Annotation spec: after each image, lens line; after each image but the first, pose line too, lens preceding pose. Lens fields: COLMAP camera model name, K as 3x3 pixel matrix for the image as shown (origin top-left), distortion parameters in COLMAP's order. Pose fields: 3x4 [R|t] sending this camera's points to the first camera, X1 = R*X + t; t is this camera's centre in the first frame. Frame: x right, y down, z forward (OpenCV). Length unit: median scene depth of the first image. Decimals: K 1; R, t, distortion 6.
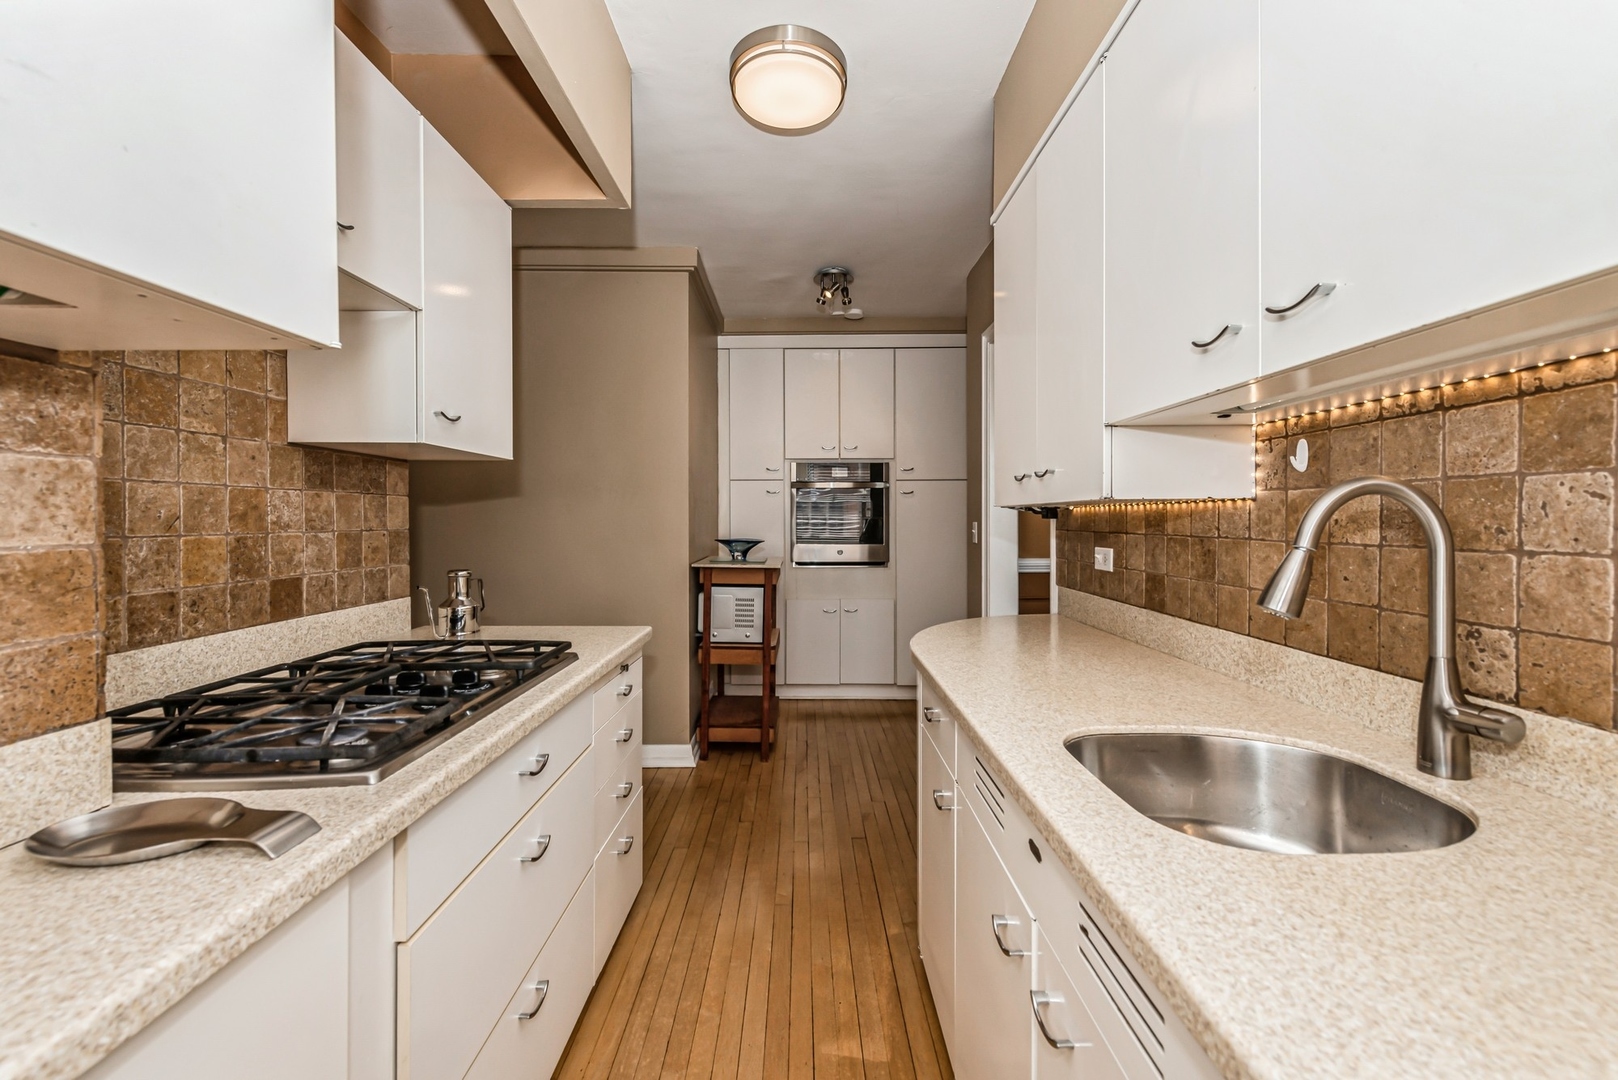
lens RADIAL K [[642.5, 0, 810.0], [0, 642.5, 526.3], [0, 0, 1]] dist [0.014333, -0.000291]
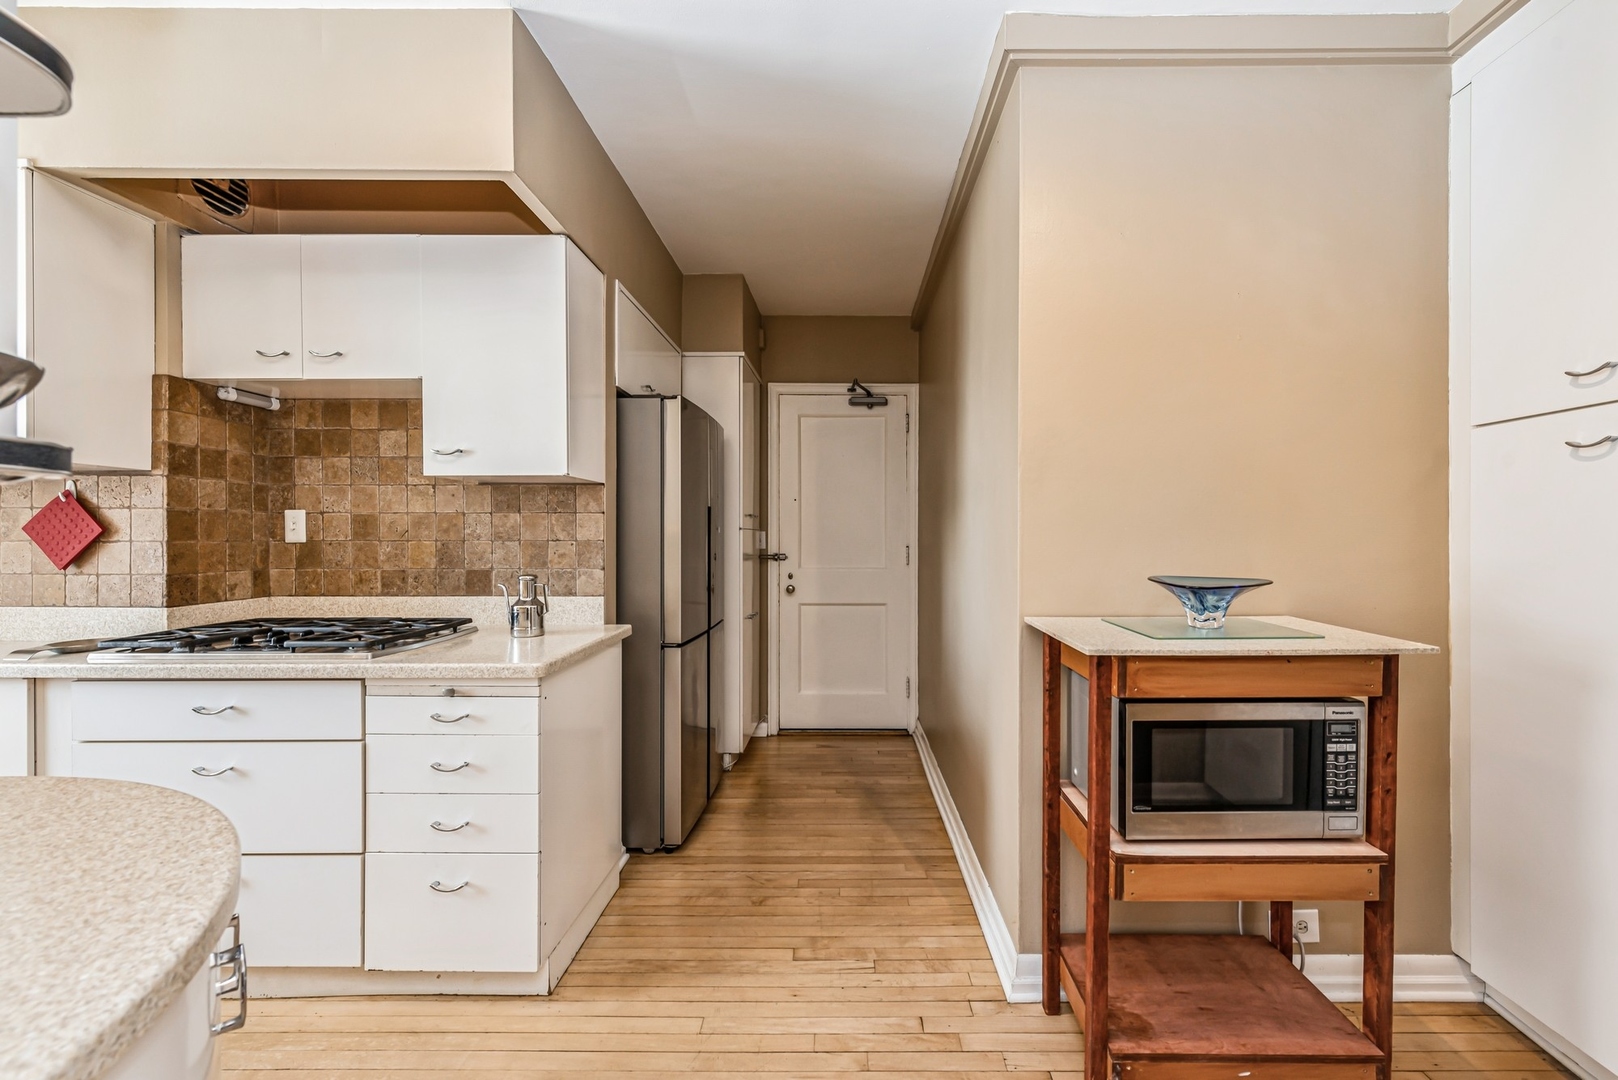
lens RADIAL K [[665.4, 0, 823.2], [0, 665.4, 537.8], [0, 0, 1]] dist [0.005076, -0.000149]
pose [[-0.014459, 0.008466, -0.999860, 0.861677], [-0.010694, 0.999906, 0.008622, -0.021557], [0.999838, 0.010818, -0.014367, 2.026760]]
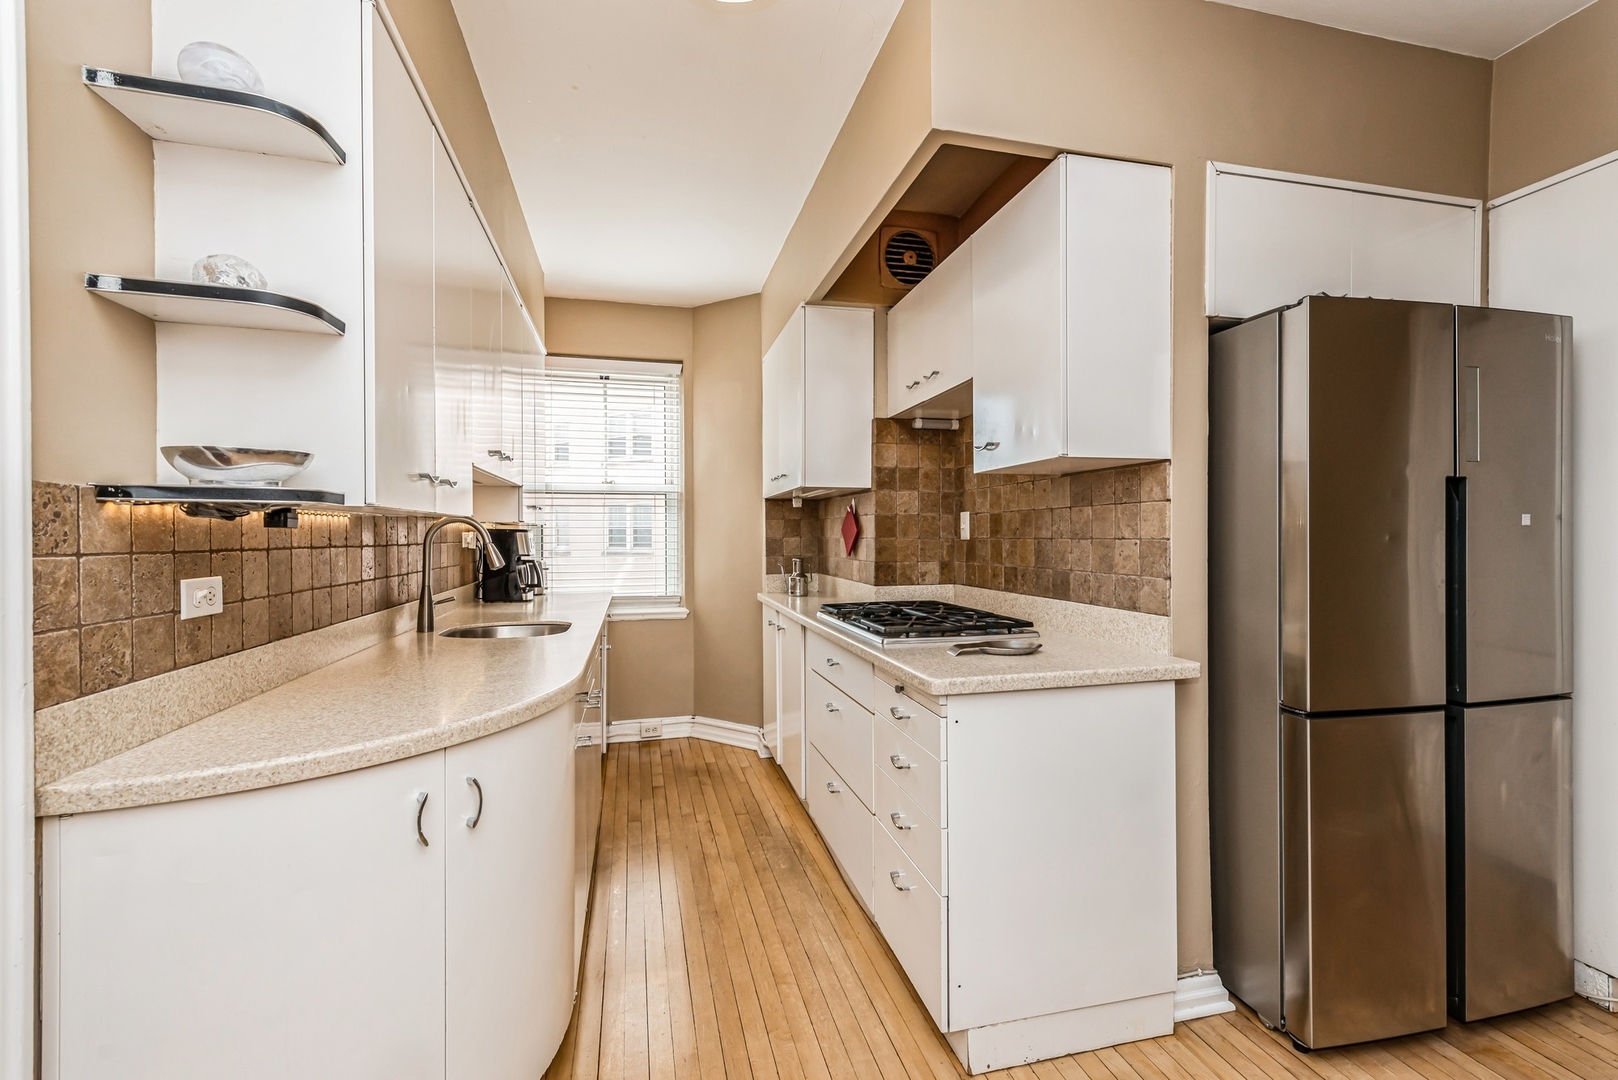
lens RADIAL K [[665.4, 0, 811.9], [0, 665.4, 539.4], [0, 0, 1]] dist [0.005076, -0.000149]
pose [[-0.971197, 0.008623, -0.238121, 0.072616], [0.004769, 0.999848, 0.016755, -0.016606], [0.238229, 0.015137, -0.971091, 2.490392]]
